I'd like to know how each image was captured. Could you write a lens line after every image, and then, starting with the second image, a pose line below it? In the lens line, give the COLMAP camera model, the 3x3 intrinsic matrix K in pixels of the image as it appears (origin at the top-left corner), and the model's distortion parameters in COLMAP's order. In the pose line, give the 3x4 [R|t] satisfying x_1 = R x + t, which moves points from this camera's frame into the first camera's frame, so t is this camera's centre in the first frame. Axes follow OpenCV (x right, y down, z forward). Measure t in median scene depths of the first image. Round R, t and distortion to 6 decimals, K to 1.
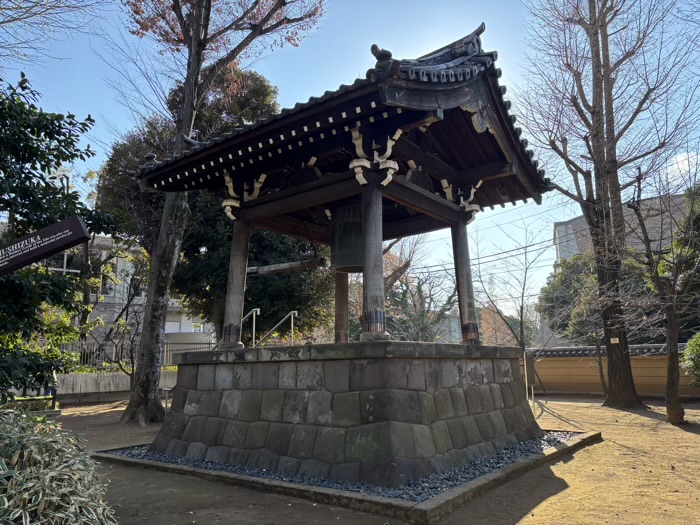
lens RADIAL K [[520.9, 0, 346.4], [0, 520.9, 263.1], [0, 0, 1]] dist [0.063366, -0.002665]
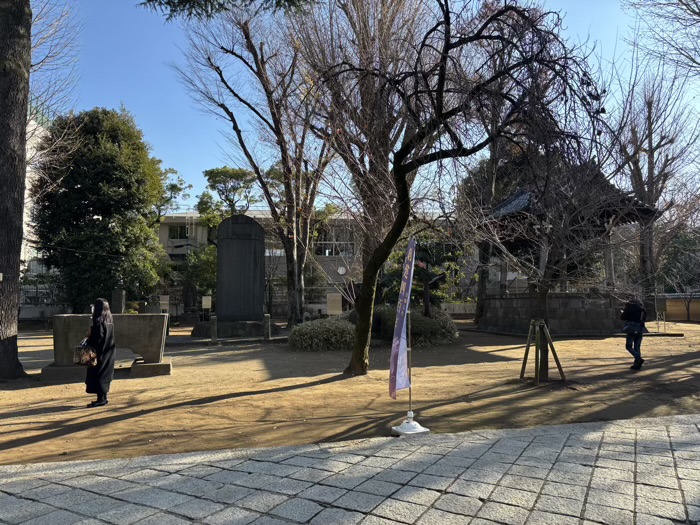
lens RADIAL K [[520.9, 0, 346.4], [0, 520.9, 263.1], [0, 0, 1]] dist [0.063366, -0.002665]
pose [[0.776650, -0.035132, -0.628952, 0.949662], [0.108163, 0.991052, 0.078206, -0.317025], [0.620577, -0.128768, 0.773501, -1.711500]]
